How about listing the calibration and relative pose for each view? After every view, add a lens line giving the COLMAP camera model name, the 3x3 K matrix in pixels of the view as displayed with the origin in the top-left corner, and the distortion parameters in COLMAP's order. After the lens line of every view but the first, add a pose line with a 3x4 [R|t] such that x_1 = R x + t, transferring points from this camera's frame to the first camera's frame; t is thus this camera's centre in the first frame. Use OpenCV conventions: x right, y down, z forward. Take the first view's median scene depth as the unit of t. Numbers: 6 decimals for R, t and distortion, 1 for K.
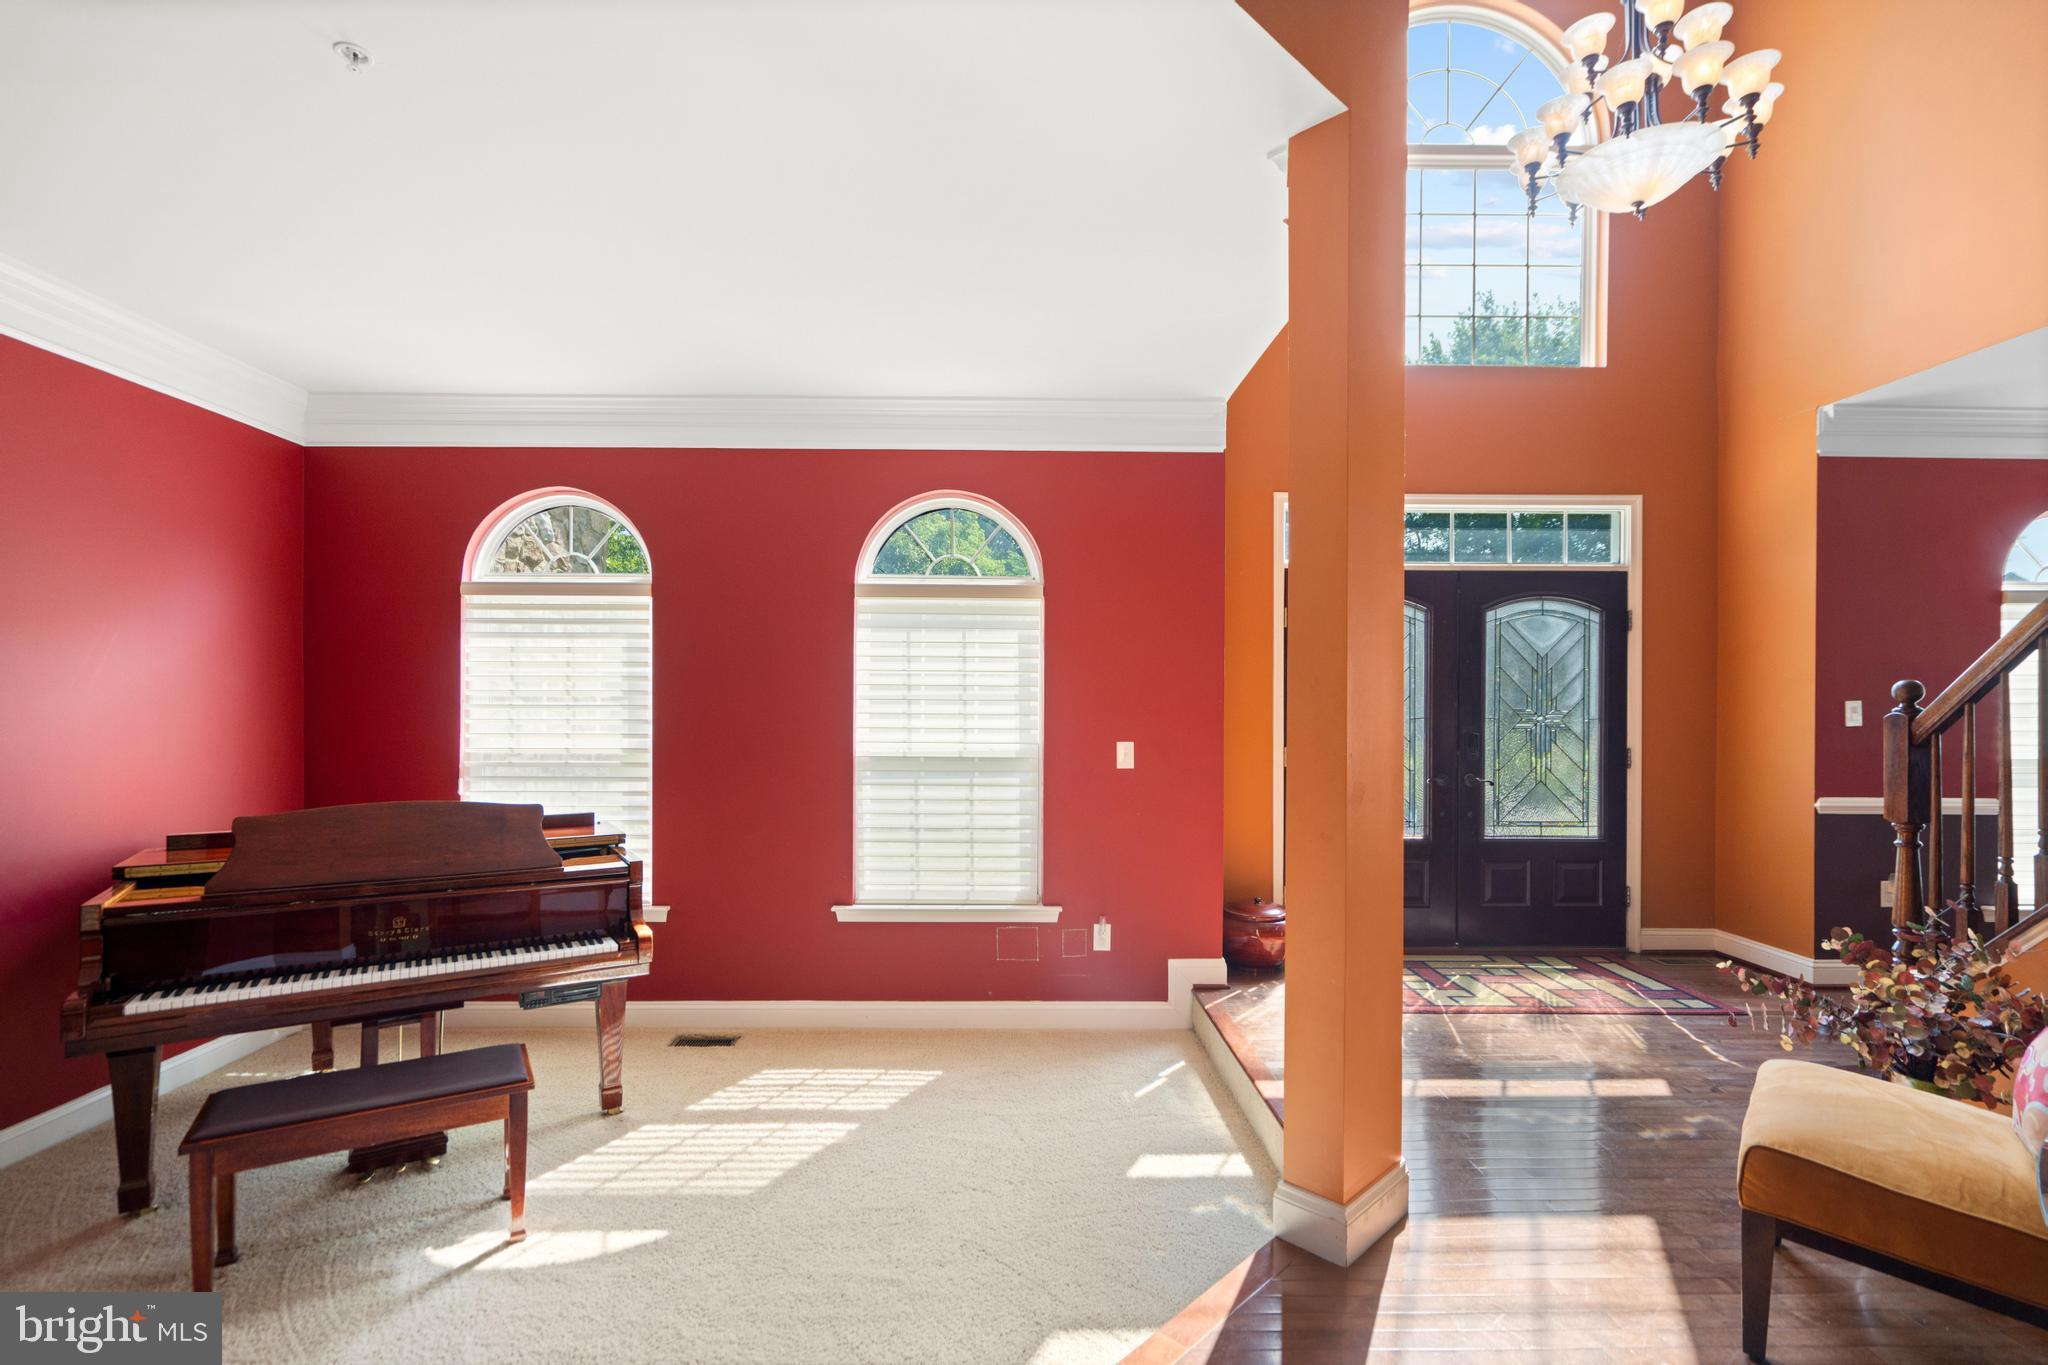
lens RADIAL K [[926.3, 0, 1023.9], [0, 926.3, 697.0], [0, 0, 1]] dist [0.000316, 0.000257]
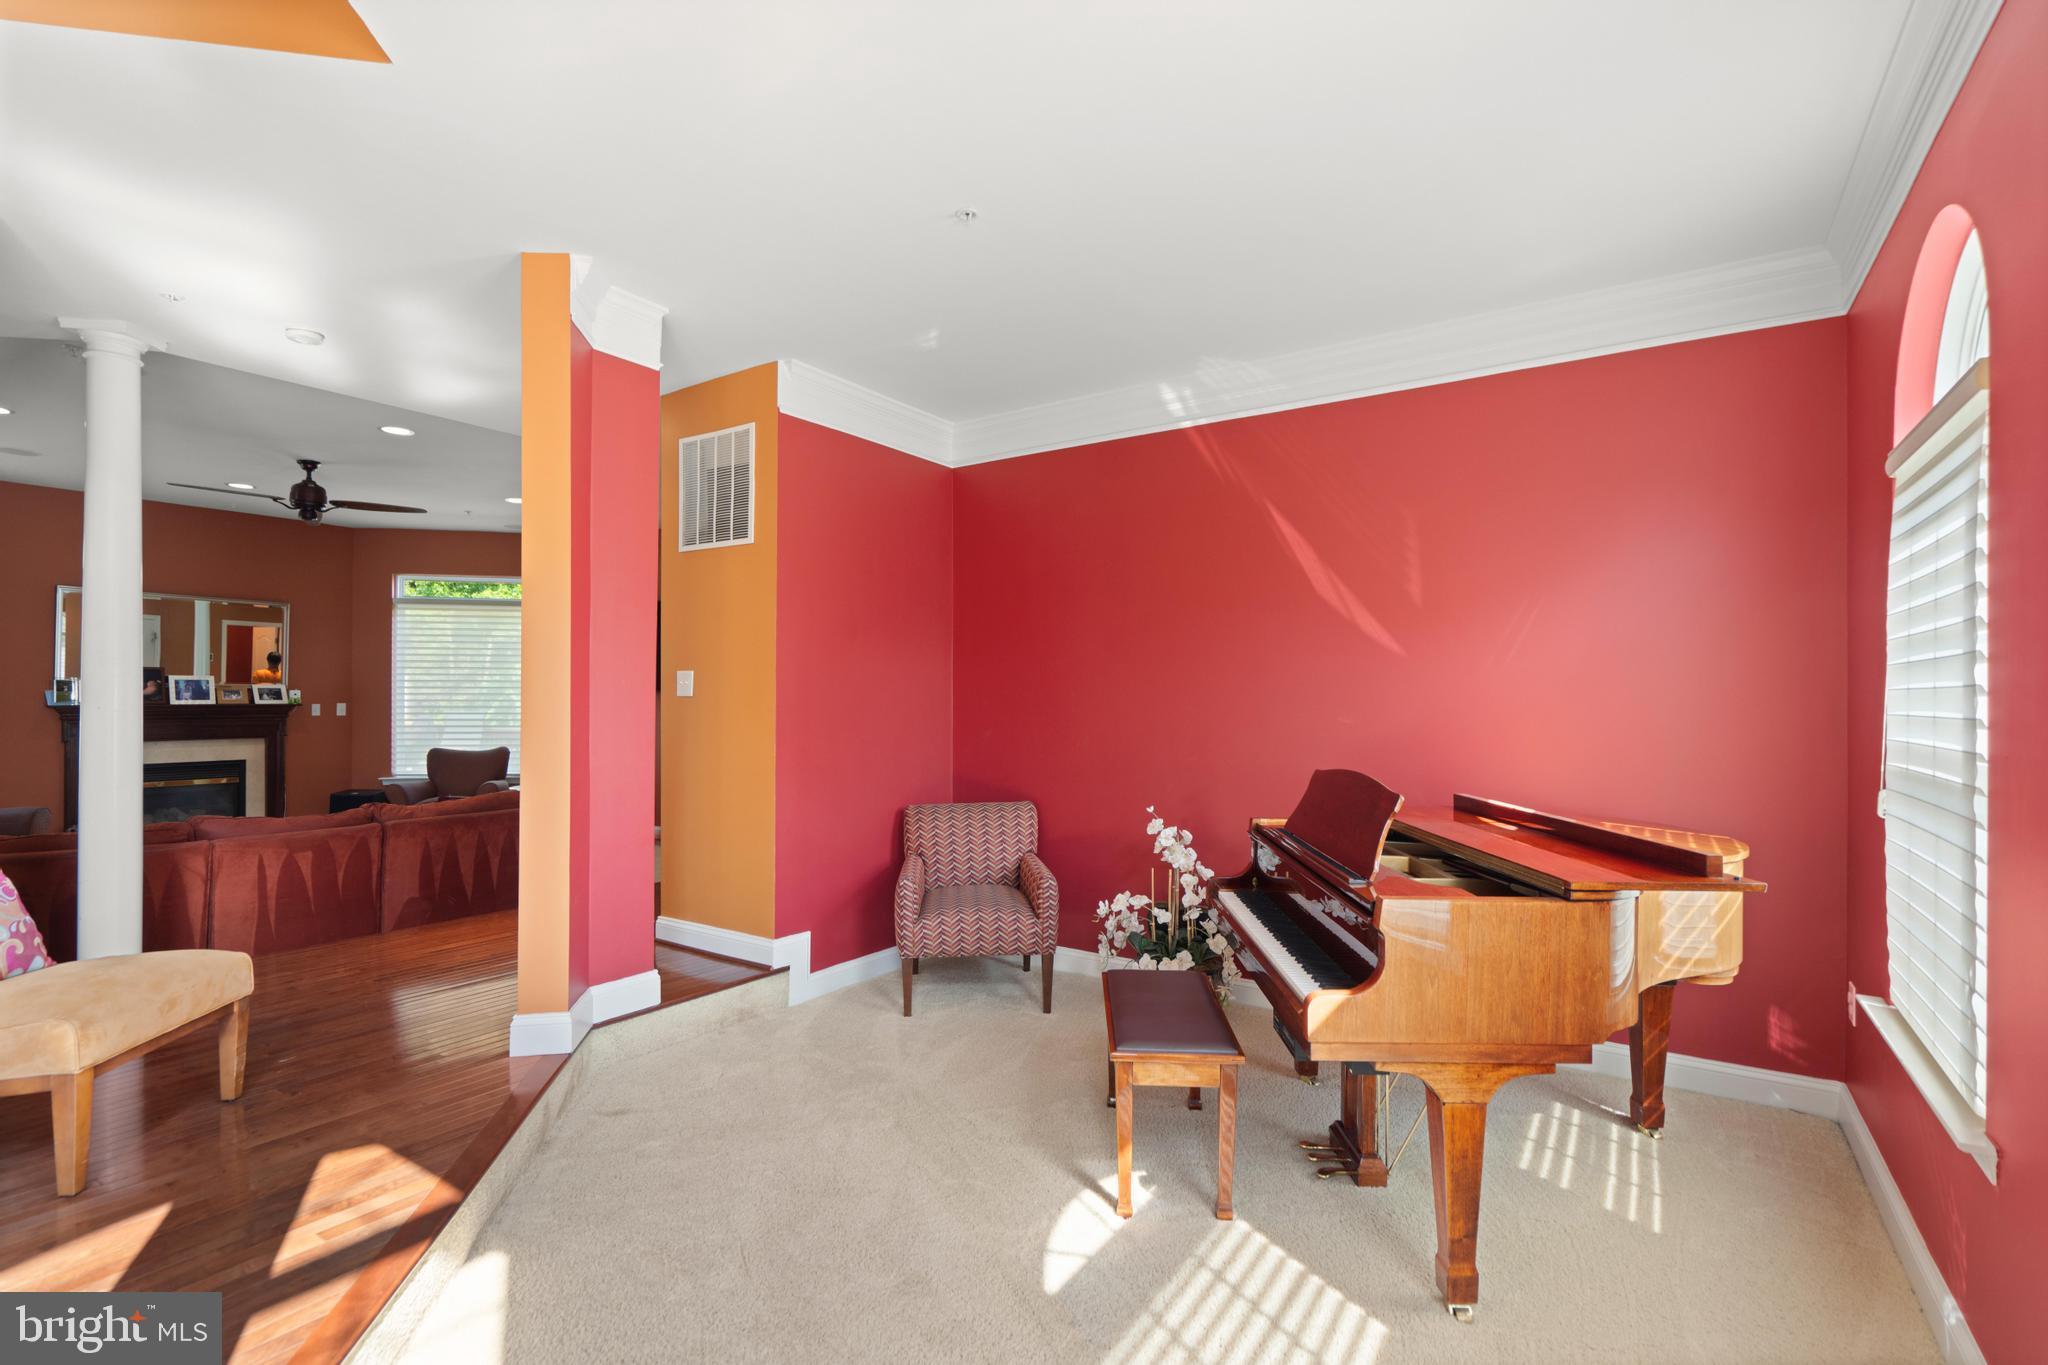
lens RADIAL K [[935.9, 0, 1021.8], [0, 935.9, 690.1], [0, 0, 1]] dist [-0.002579, 0.001047]
pose [[-0.570207, -0.013502, -0.821390, 0.263772], [0.000071, 0.999864, -0.016484, 0.045852], [0.821501, -0.009458, -0.570129, 1.207431]]
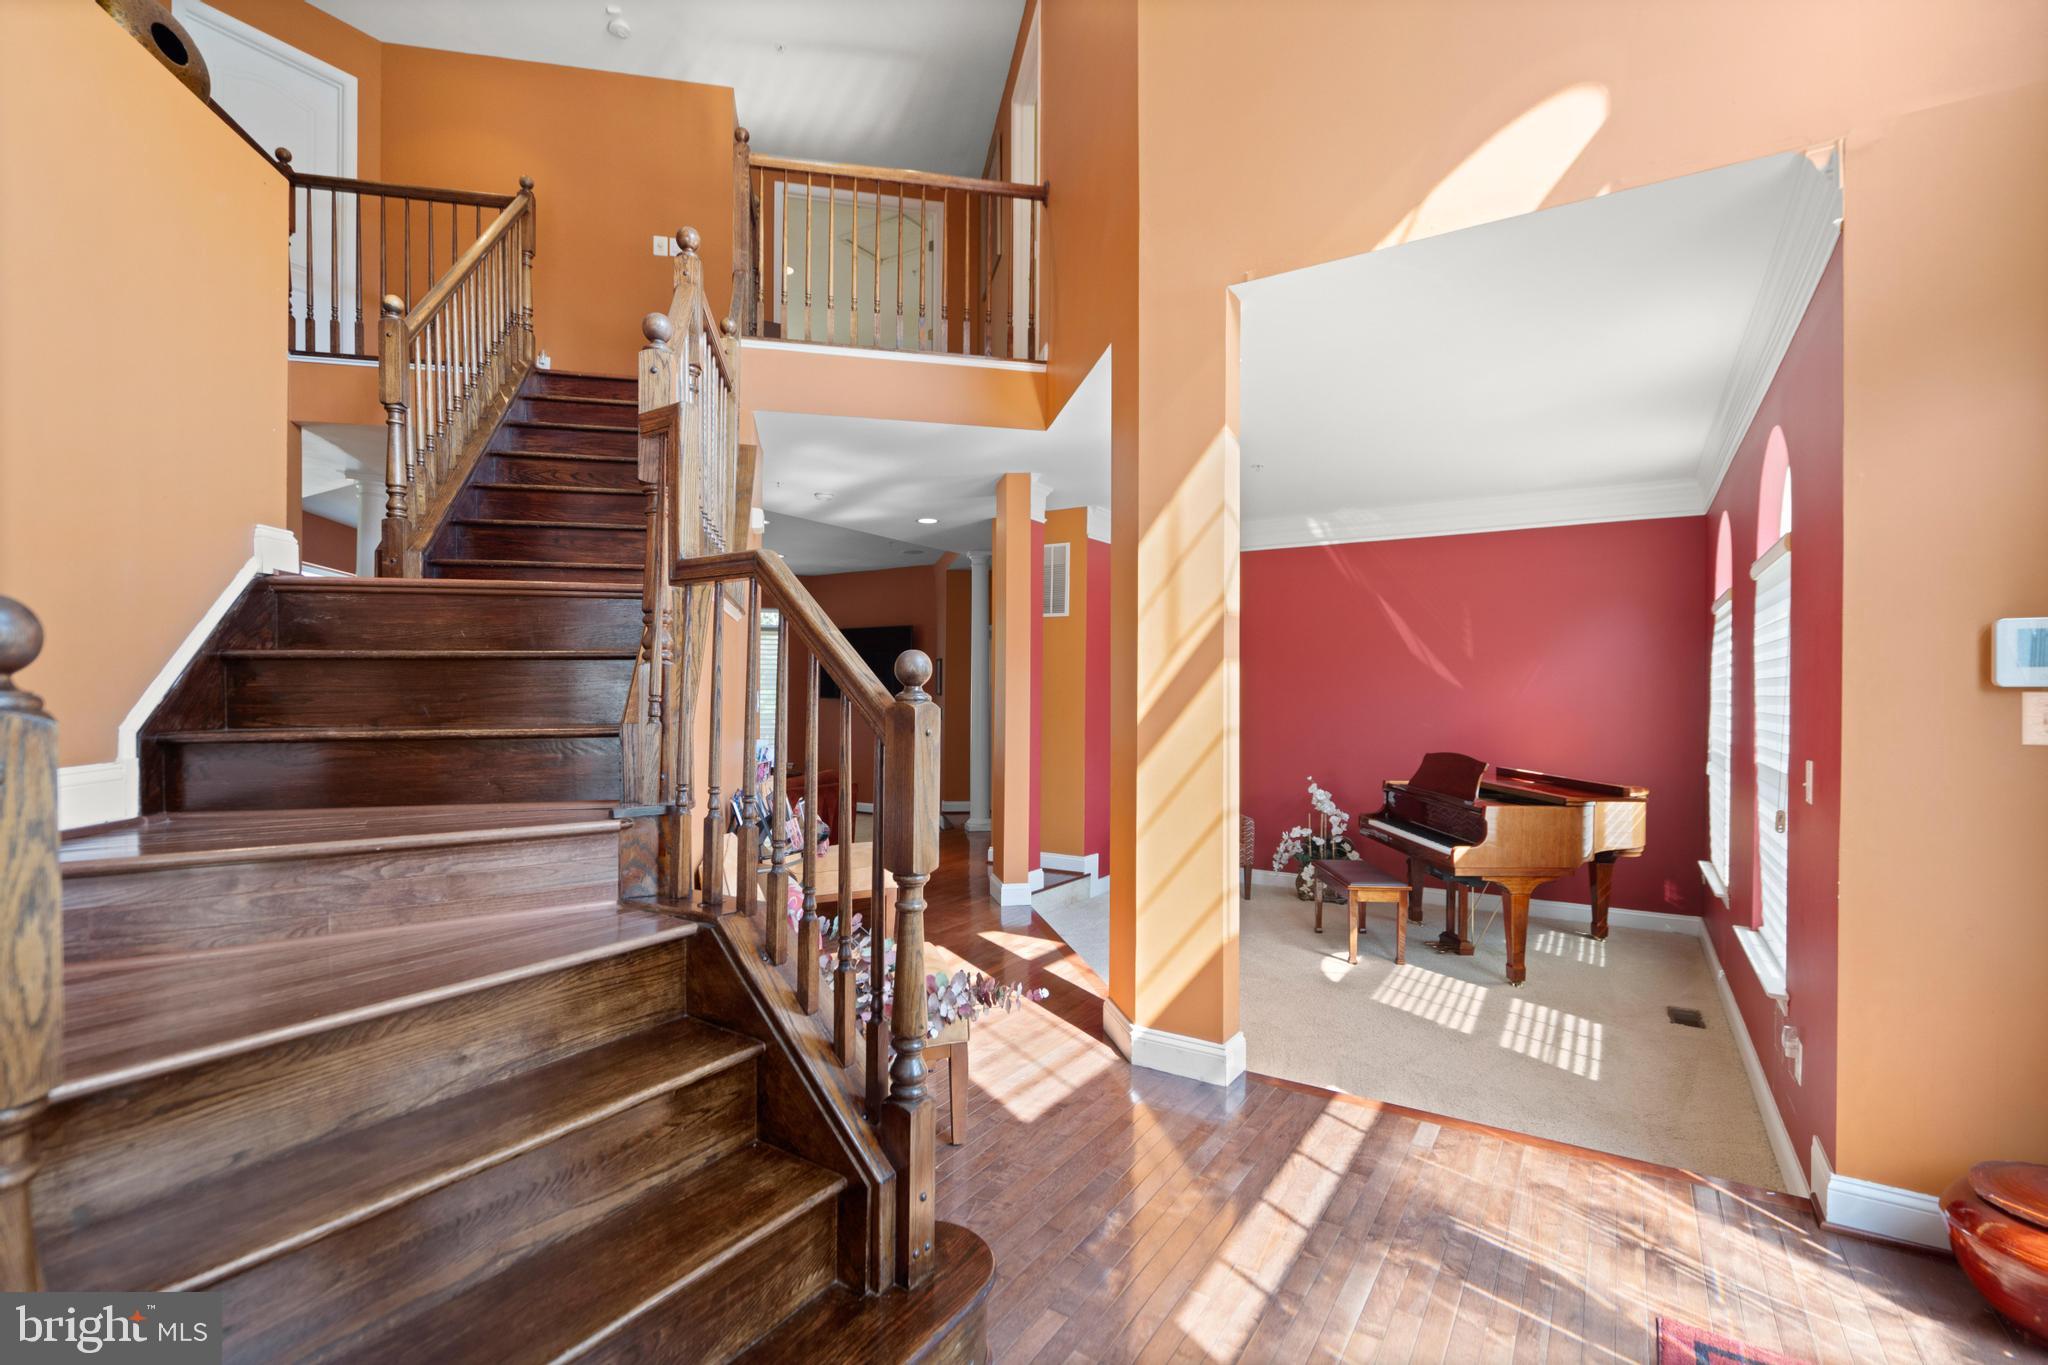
lens RADIAL K [[926.3, 0, 1023.9], [0, 926.3, 697.0], [0, 0, 1]] dist [0.000316, 0.000257]
pose [[-0.546443, -0.008417, -0.837454, 1.254288], [-0.002659, 0.999962, -0.008316, 0.020635], [0.837492, -0.002318, -0.546444, 1.233457]]
